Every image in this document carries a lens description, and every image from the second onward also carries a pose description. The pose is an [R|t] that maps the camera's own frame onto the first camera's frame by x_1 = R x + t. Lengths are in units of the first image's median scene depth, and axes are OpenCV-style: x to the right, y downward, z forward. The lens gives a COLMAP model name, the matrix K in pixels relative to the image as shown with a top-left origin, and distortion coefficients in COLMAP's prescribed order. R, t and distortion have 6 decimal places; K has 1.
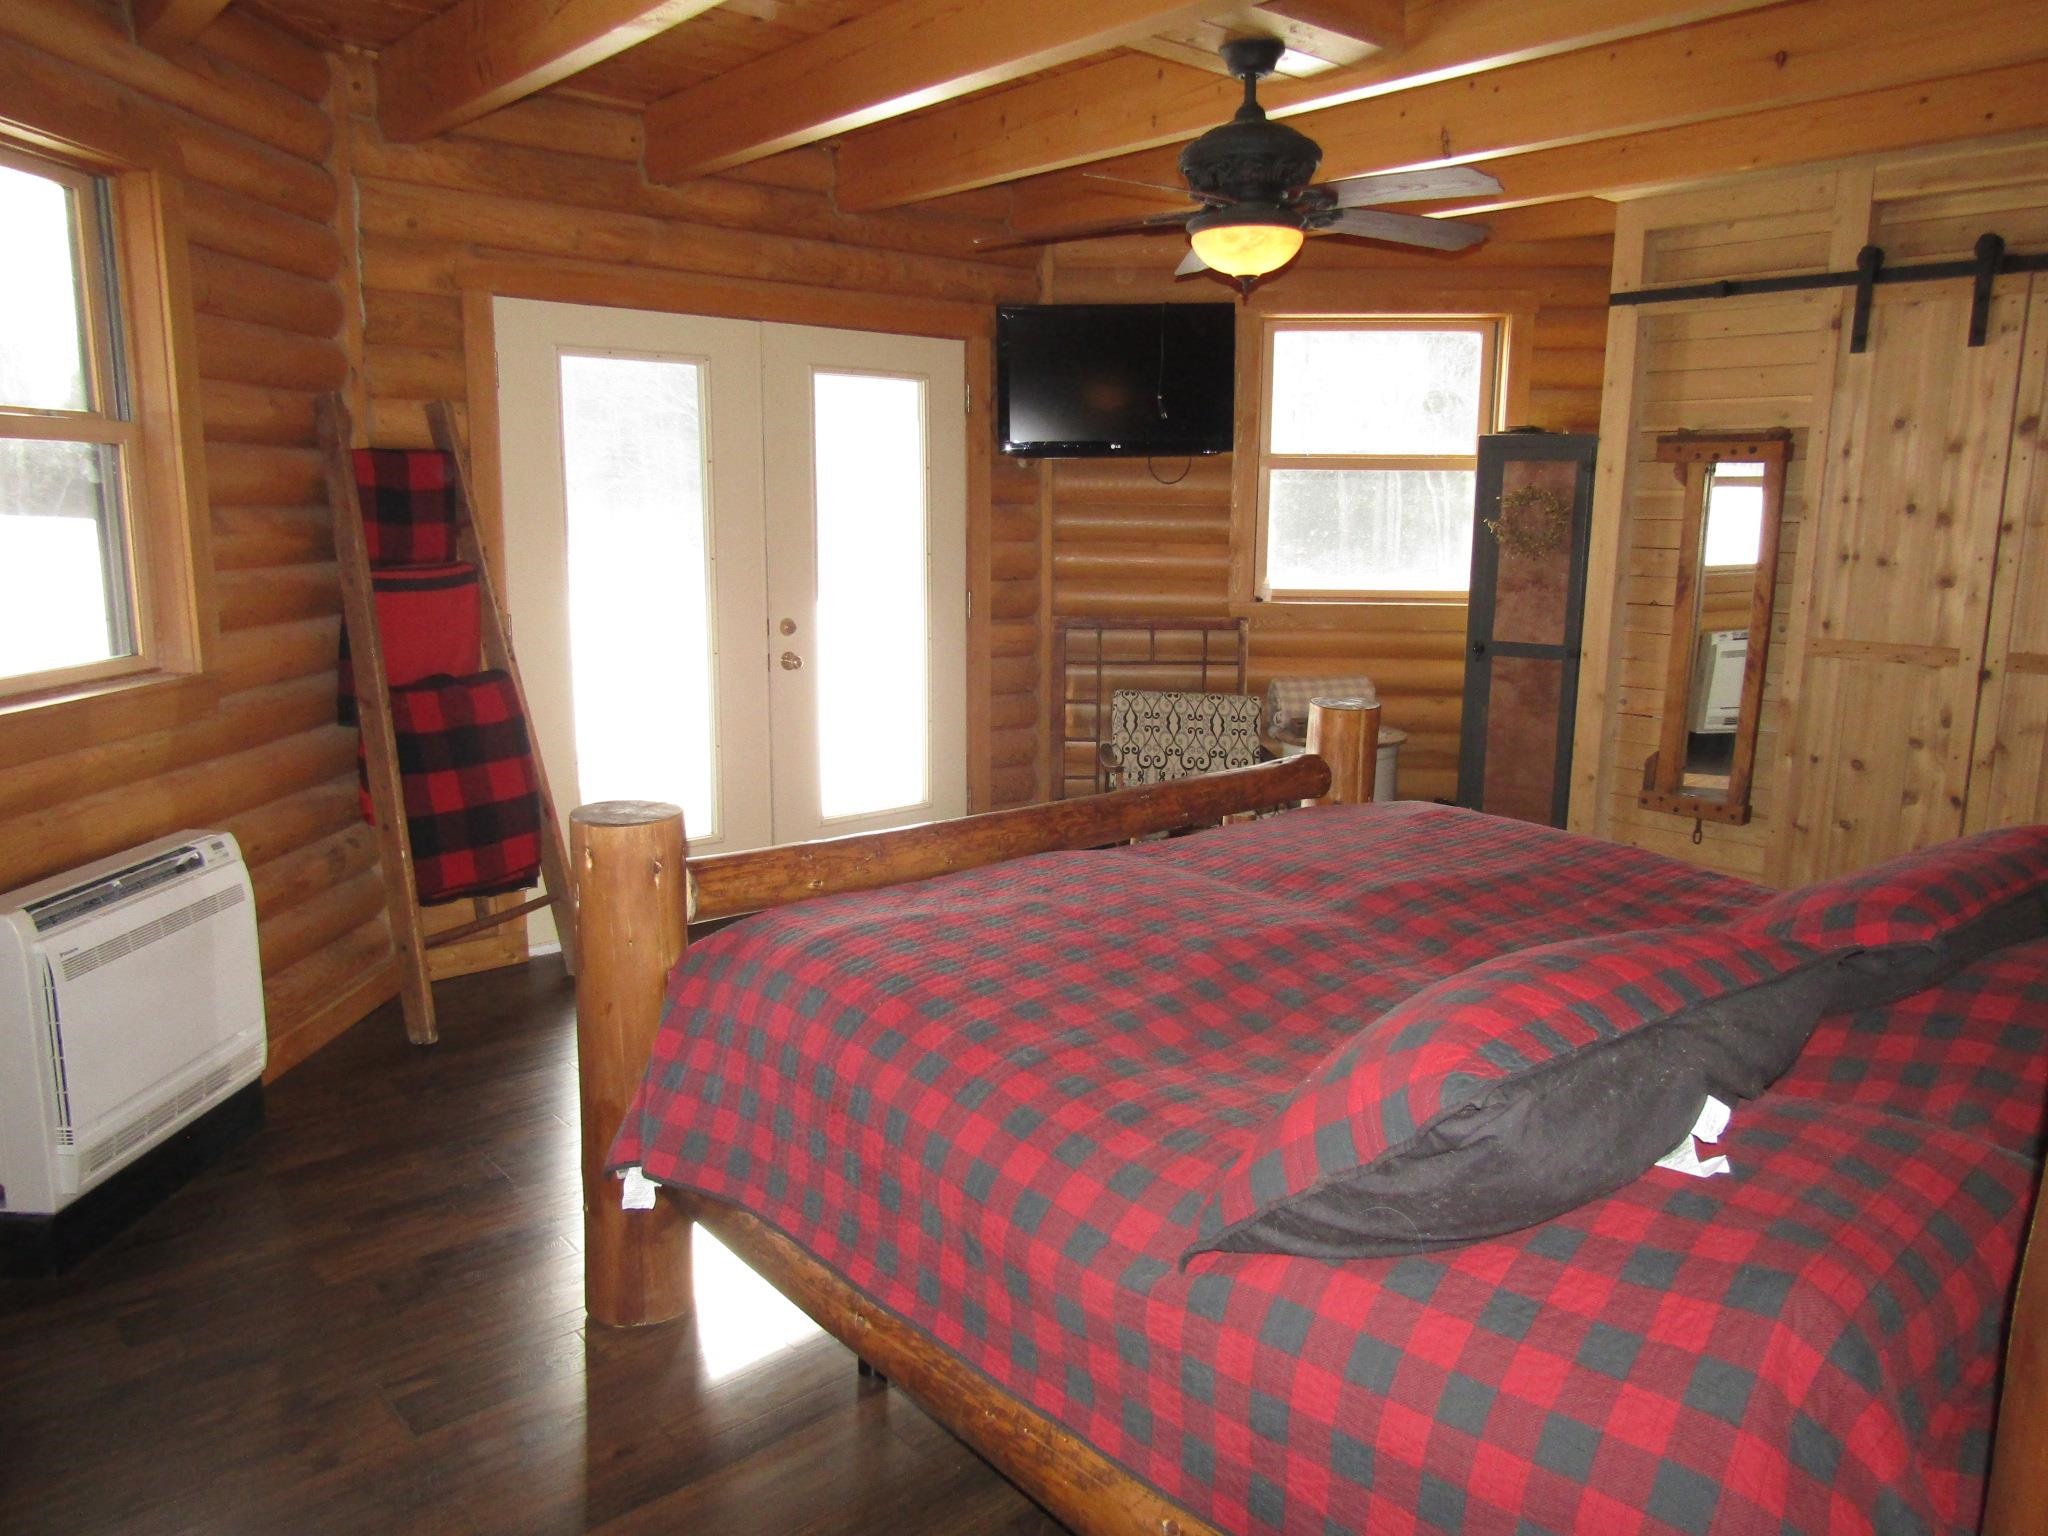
lens RADIAL K [[1451.0, 0, 1027.0], [0, 1451.0, 766.8], [0, 0, 1]] dist [-0.019213, 0.007824]
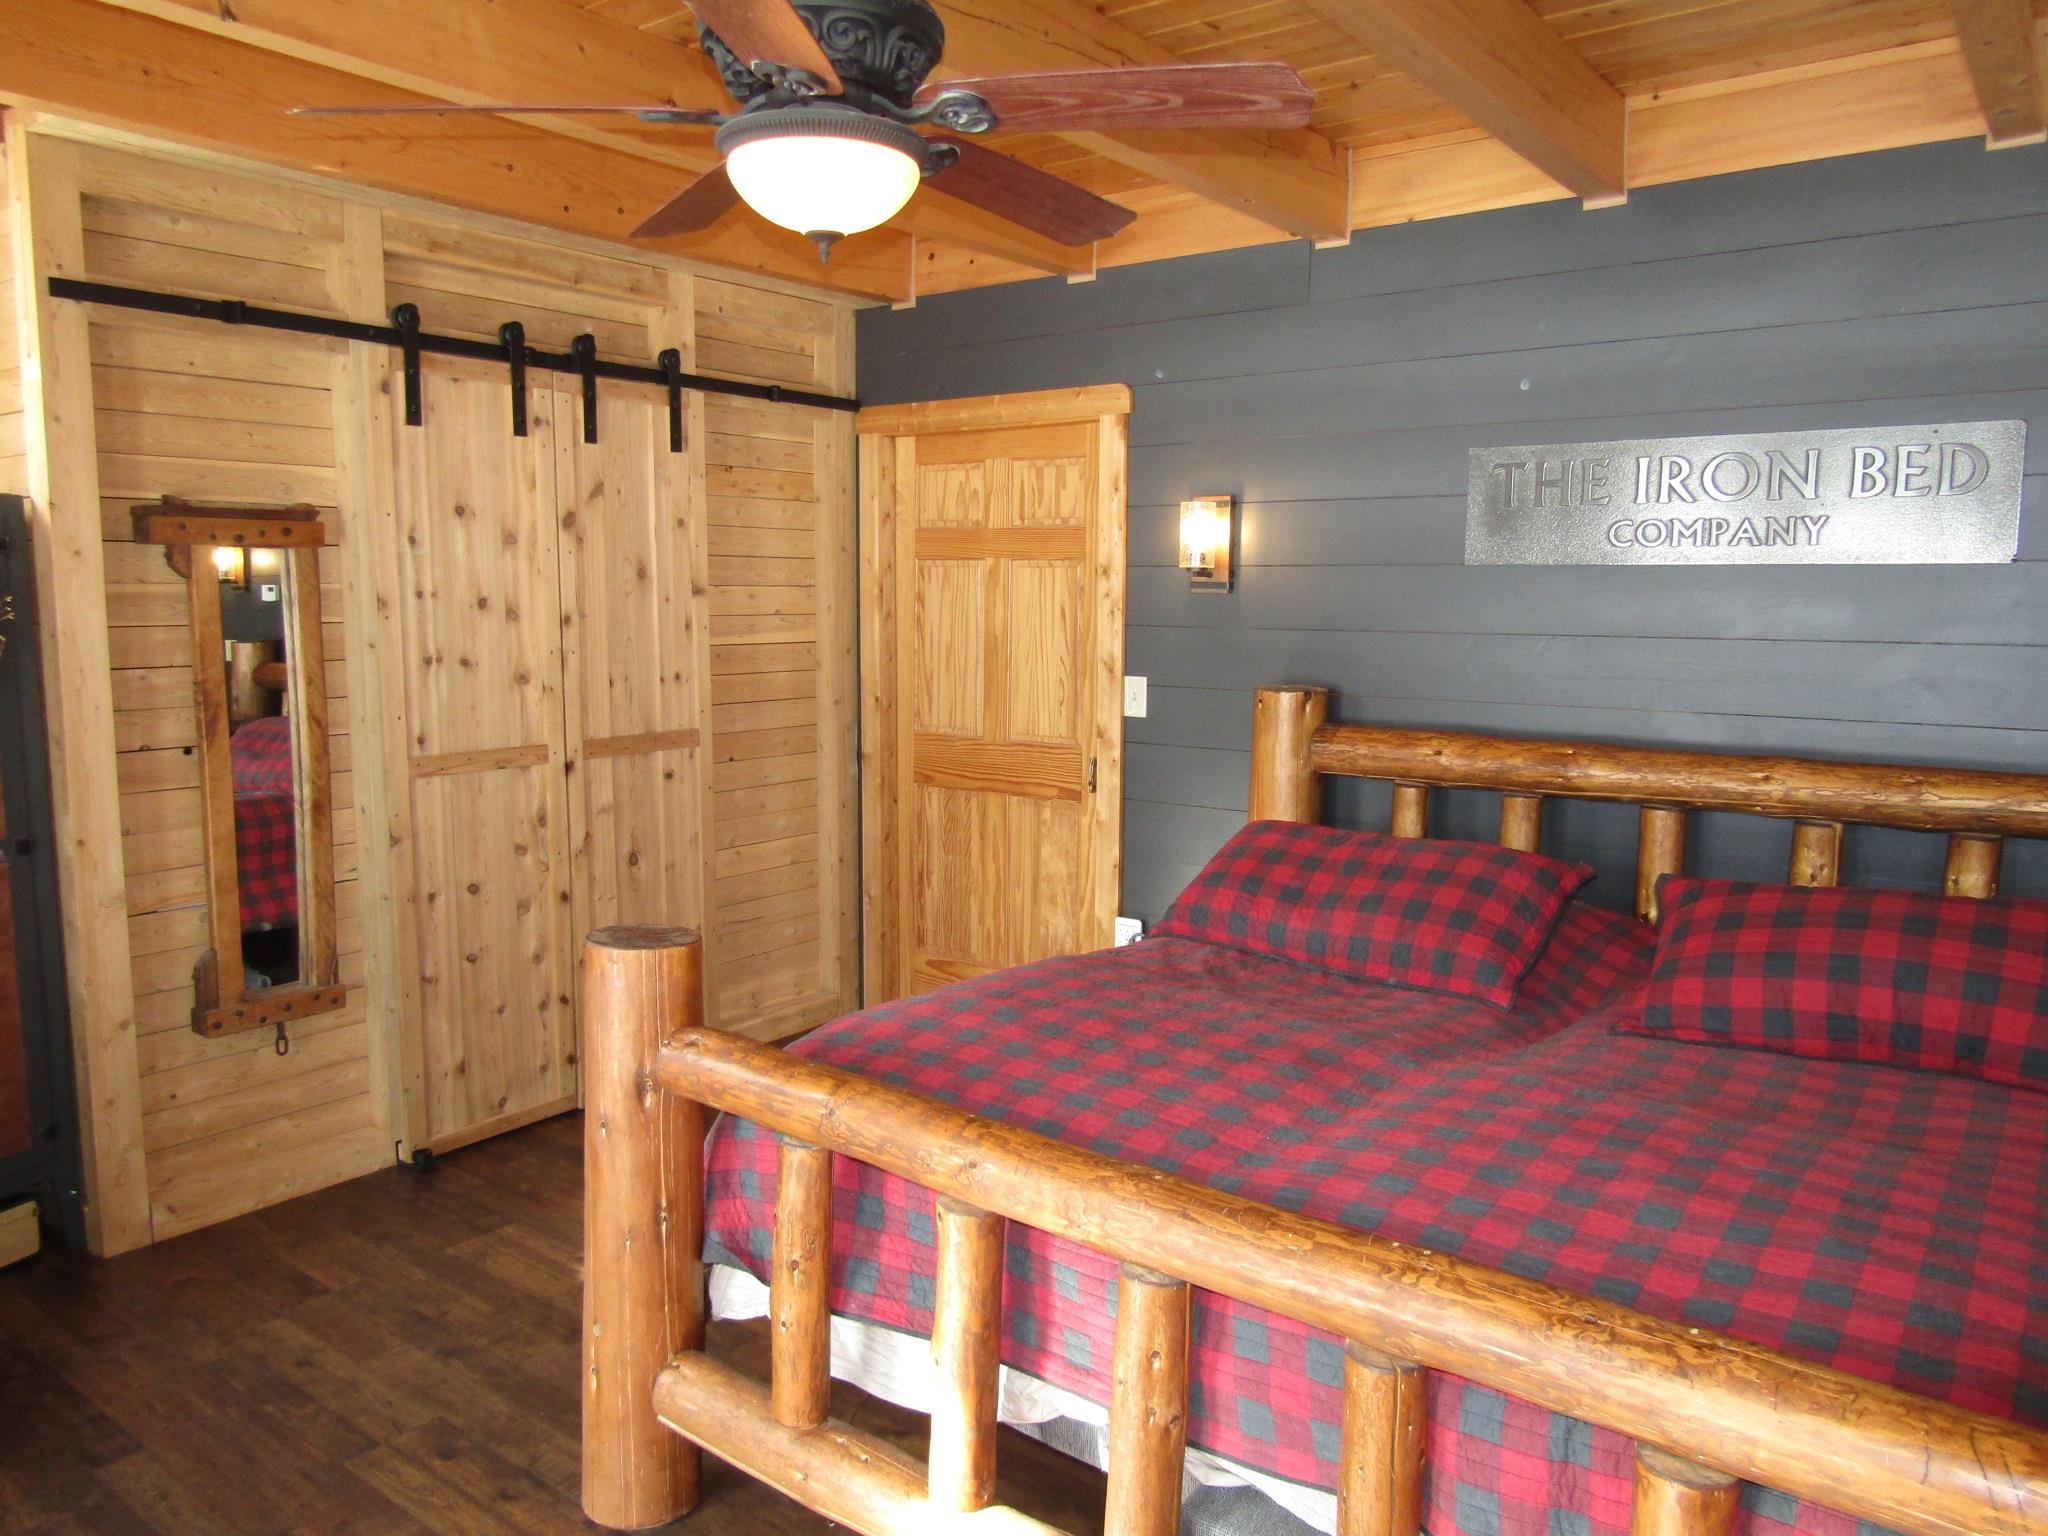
lens RADIAL K [[1451.0, 0, 1027.3], [0, 1451.0, 759.9], [0, 0, 1]] dist [-0.019213, 0.007824]
pose [[-0.191727, -0.127621, 0.973115, -0.358865], [0.175112, 0.971152, 0.161864, -0.168668], [-0.965700, 0.201438, -0.163848, 0.827029]]
